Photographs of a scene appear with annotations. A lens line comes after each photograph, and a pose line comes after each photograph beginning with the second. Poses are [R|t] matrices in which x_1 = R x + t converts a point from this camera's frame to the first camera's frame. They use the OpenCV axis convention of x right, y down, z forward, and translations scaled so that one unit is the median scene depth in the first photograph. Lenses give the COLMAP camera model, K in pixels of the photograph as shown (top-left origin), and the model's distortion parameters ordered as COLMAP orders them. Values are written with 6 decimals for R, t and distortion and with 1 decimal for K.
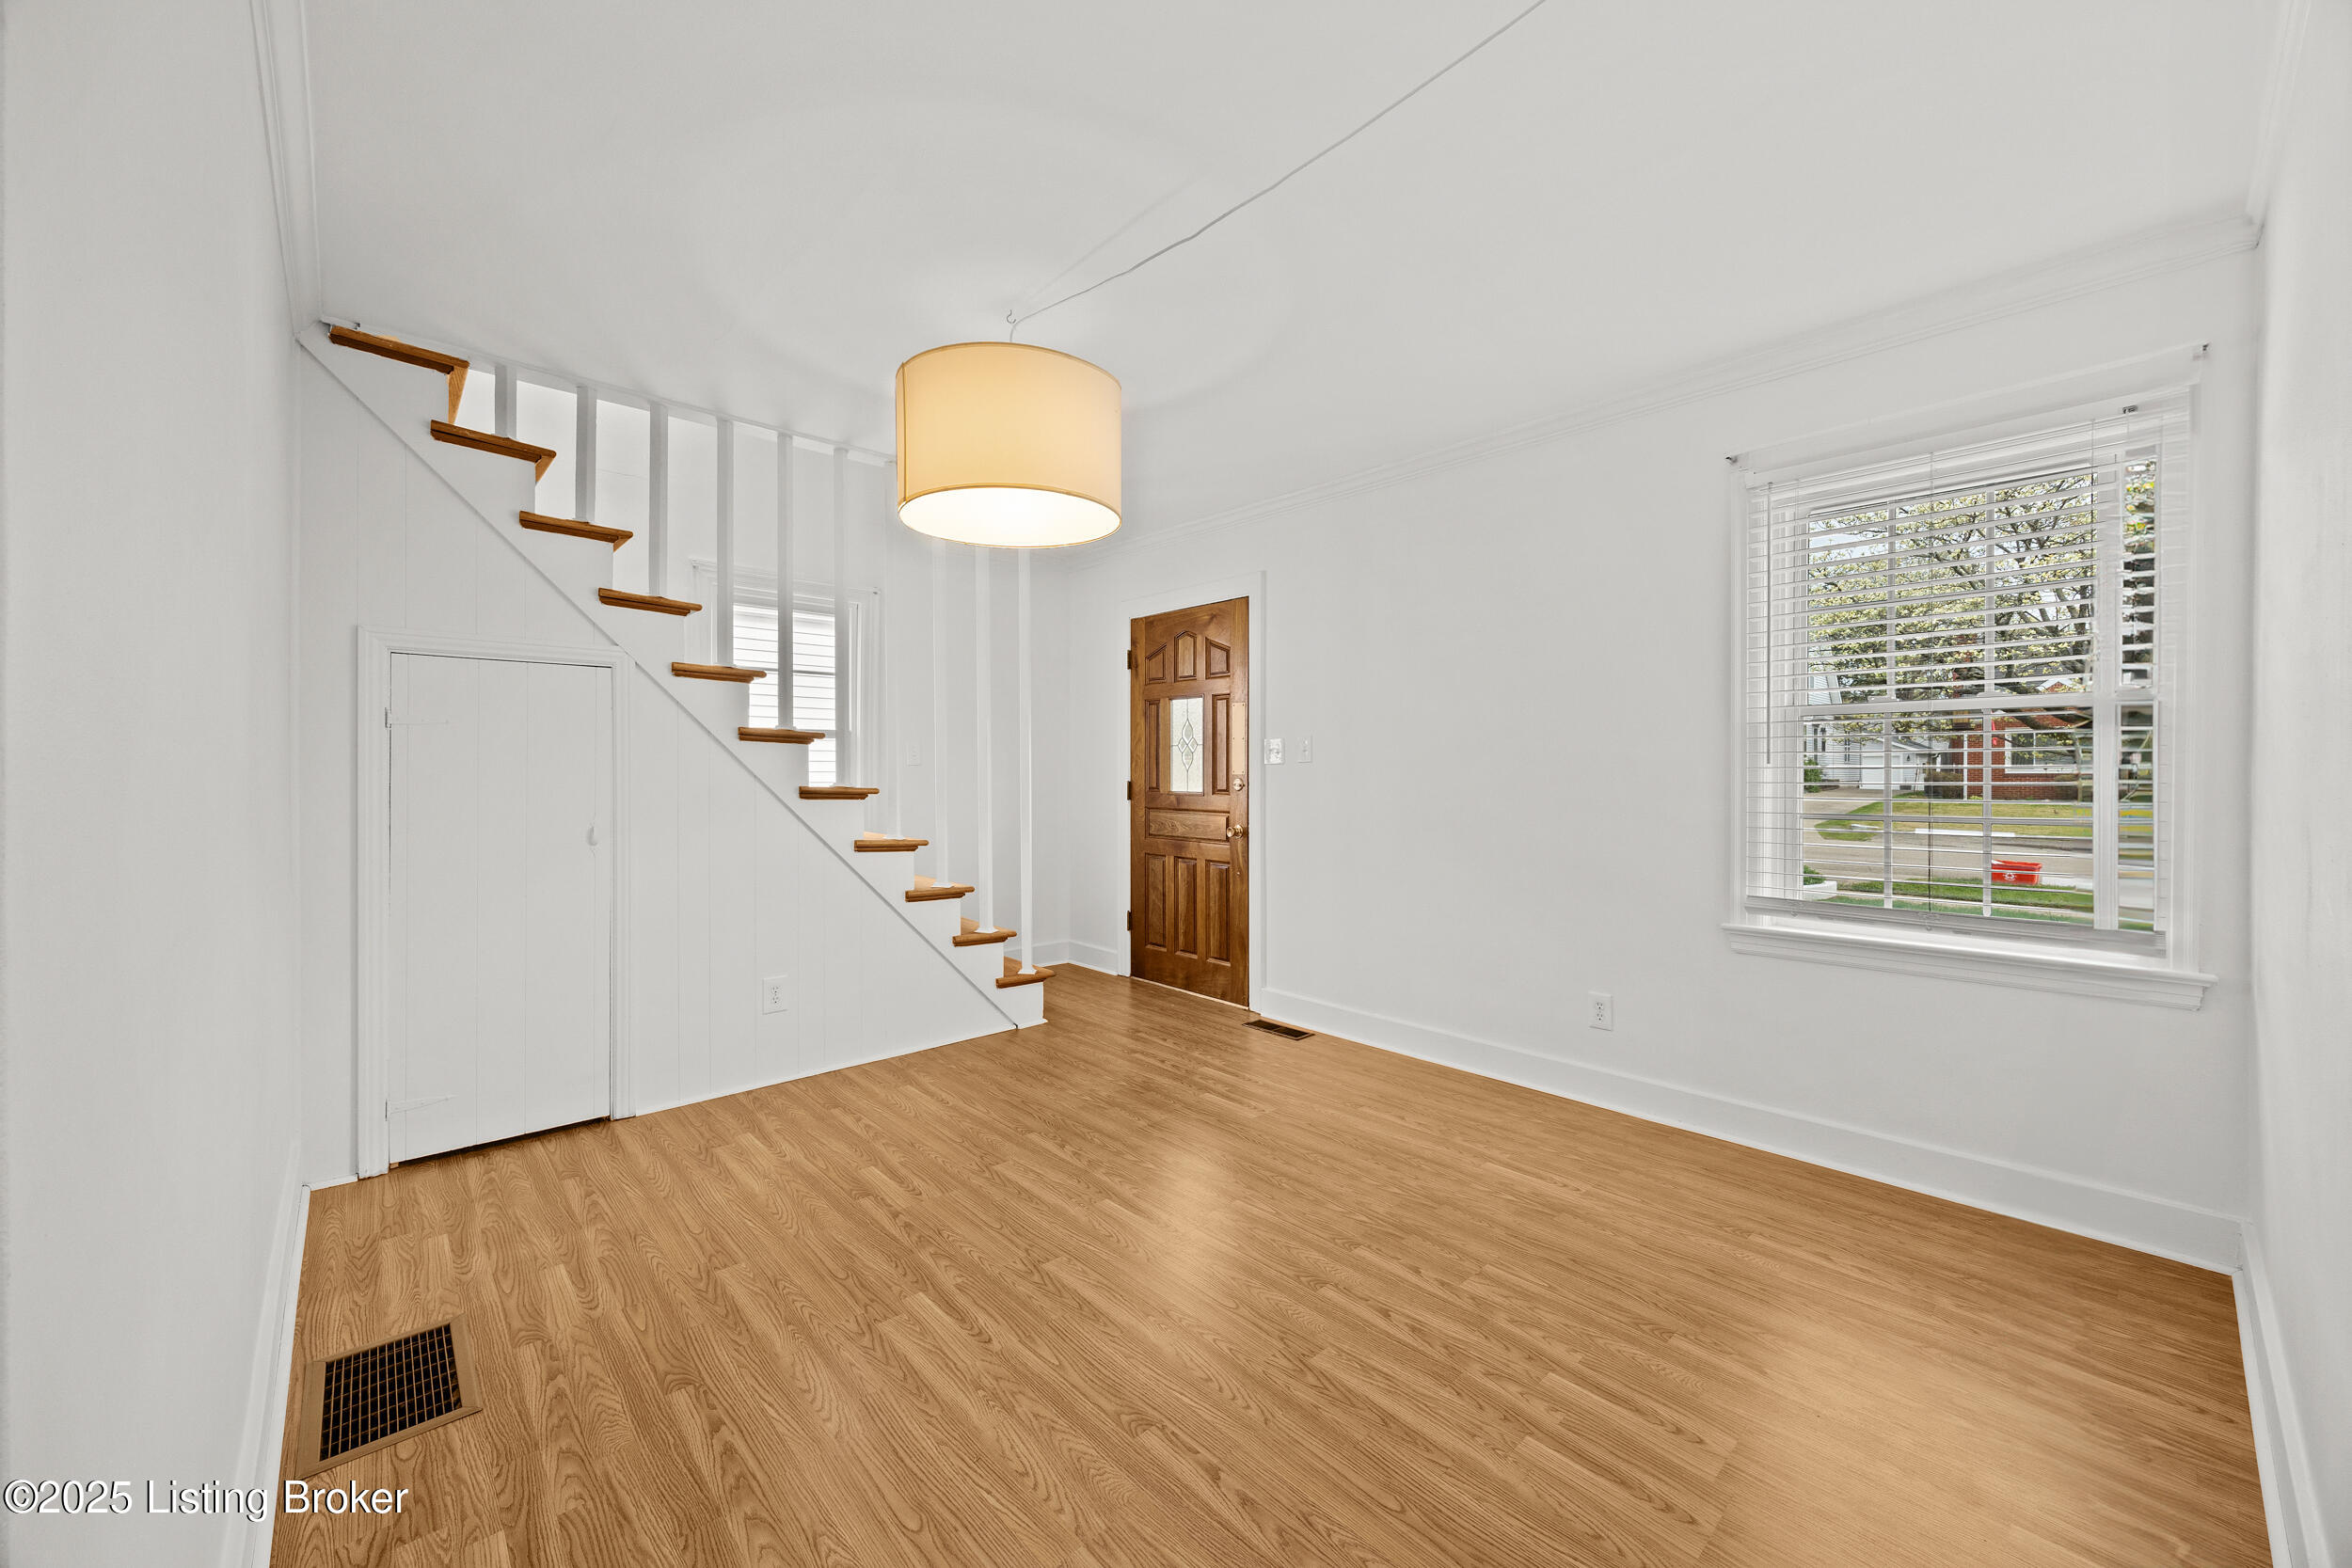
lens RADIAL K [[905.1, 0, 1177.7], [0, 905.1, 774.6], [0, 0, 1]] dist [-0.003943, -0.000435]
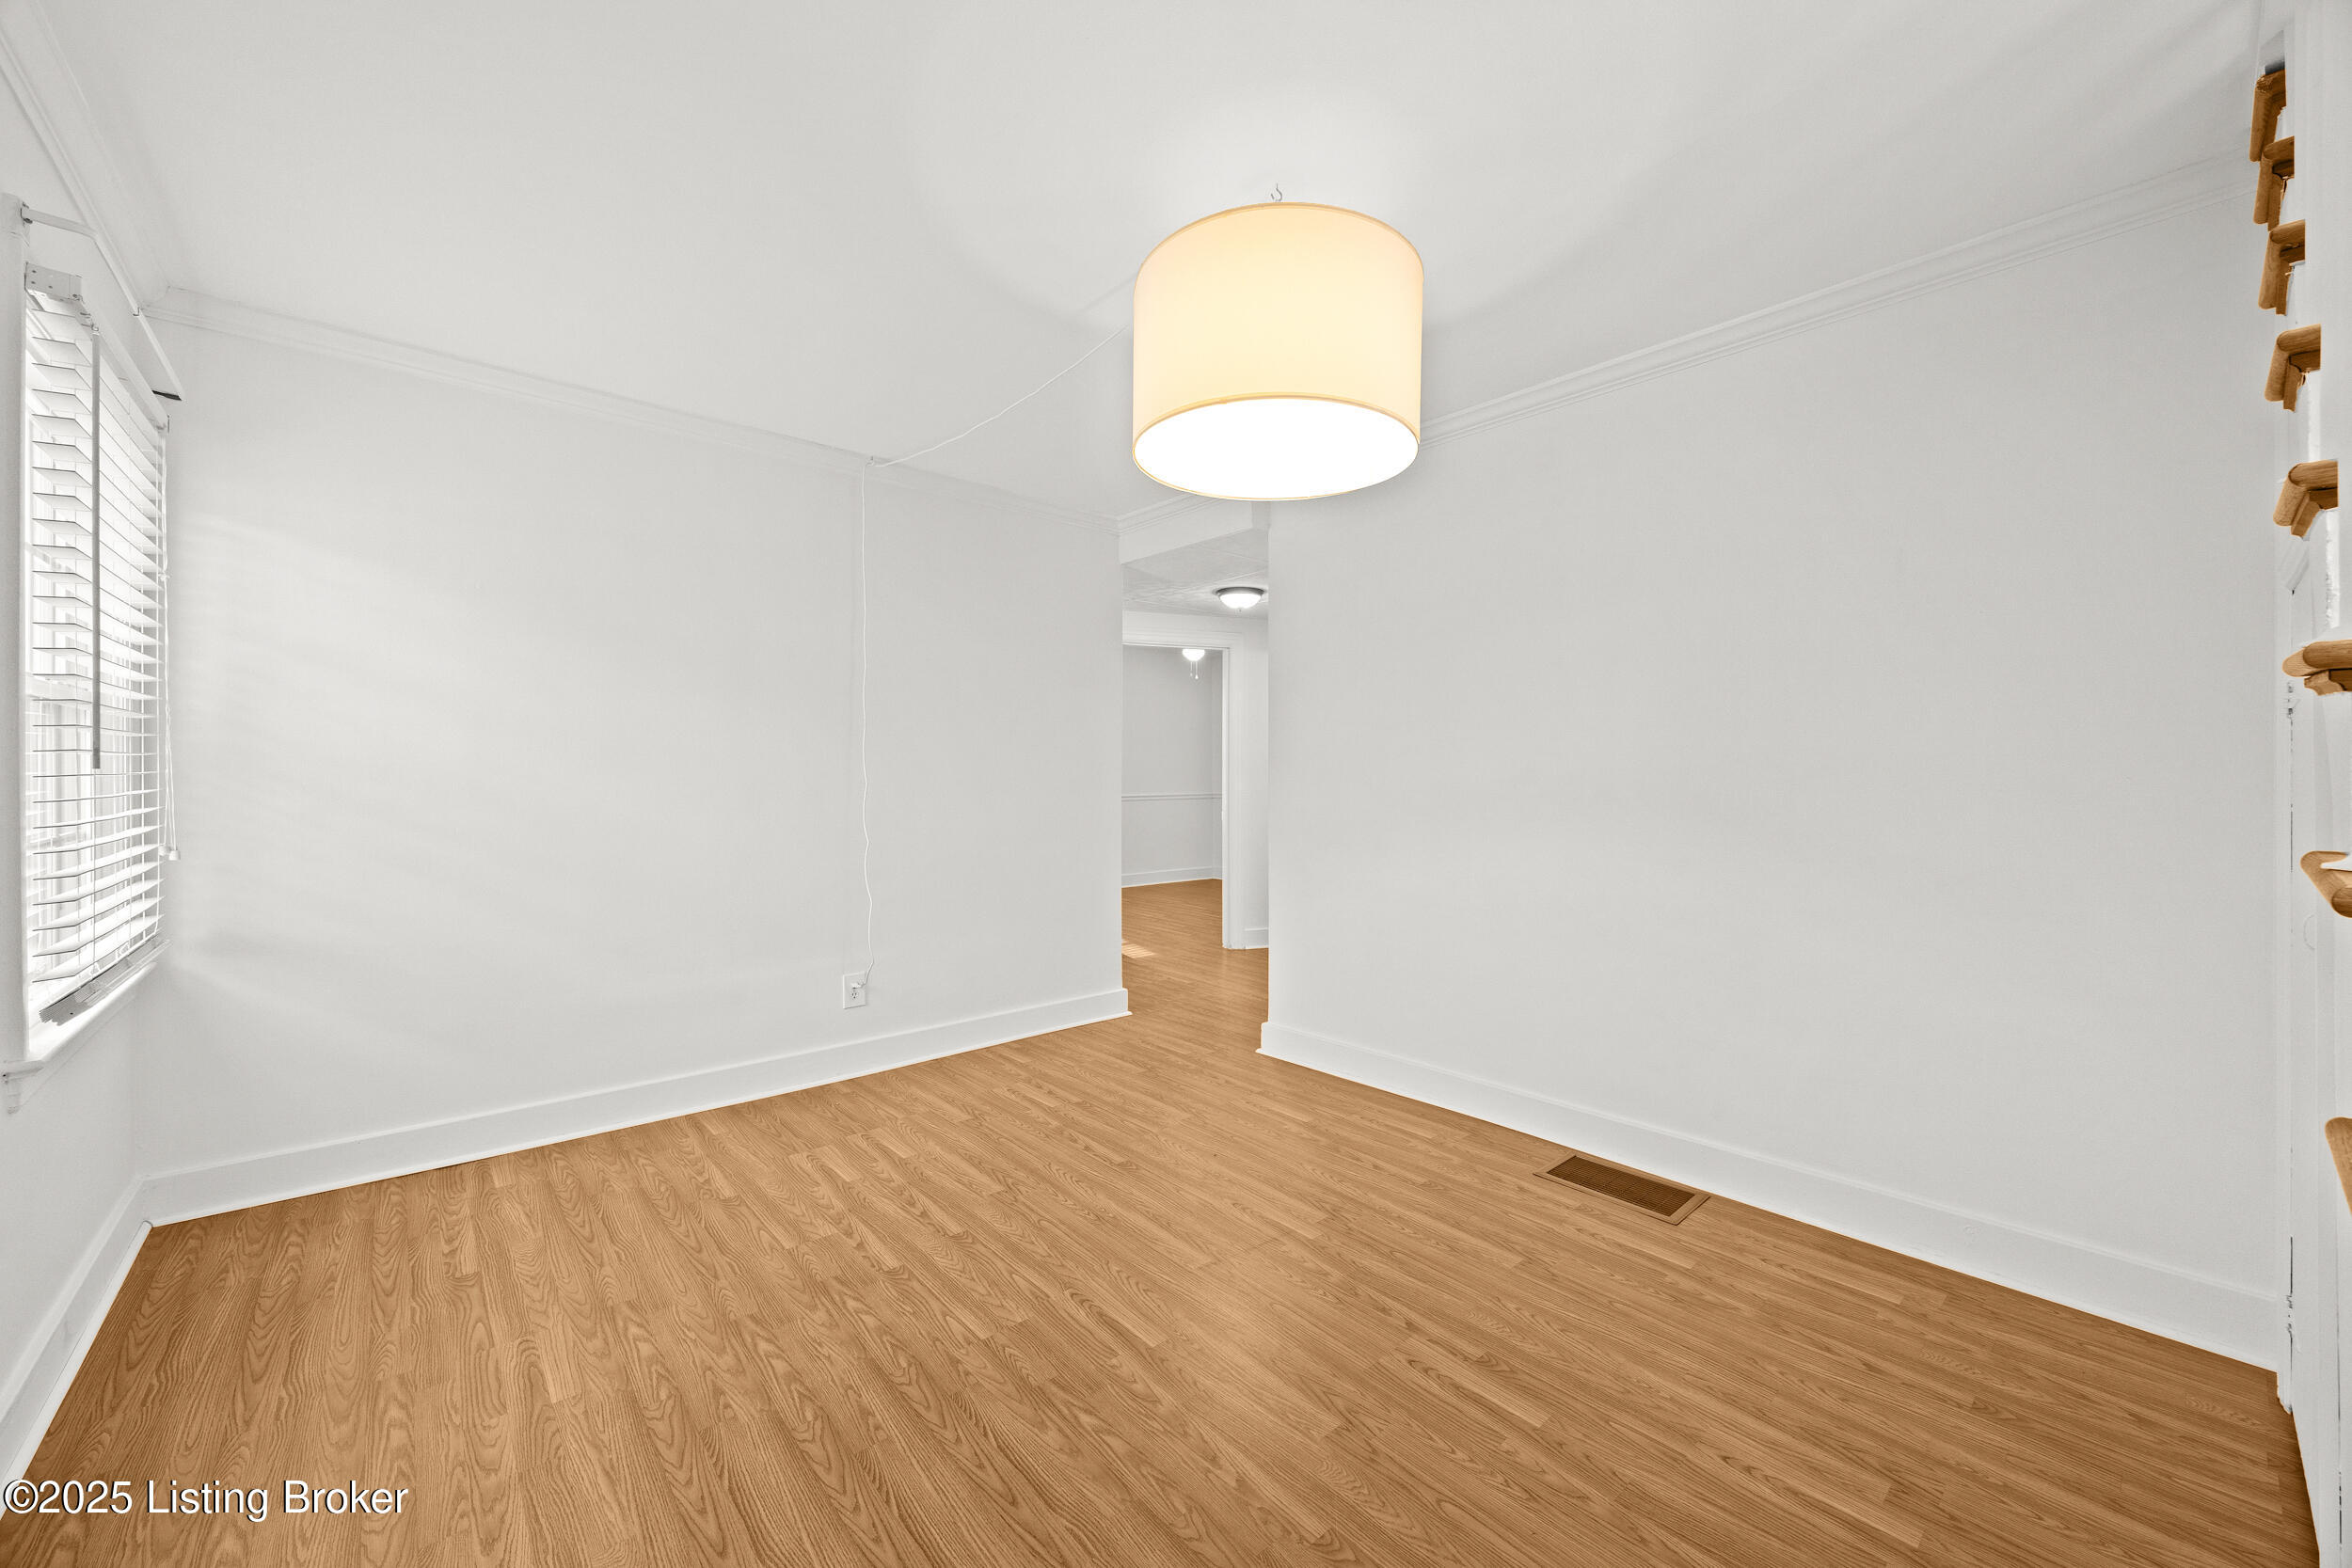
lens RADIAL K [[905.1, 0, 1176.5], [0, 905.1, 778.8], [0, 0, 1]] dist [-0.003943, -0.000435]
pose [[-0.999720, 0.001116, 0.023628, -0.141364], [0.001429, 0.999911, 0.013252, -0.018247], [-0.023611, 0.013282, -0.999633, 2.115389]]
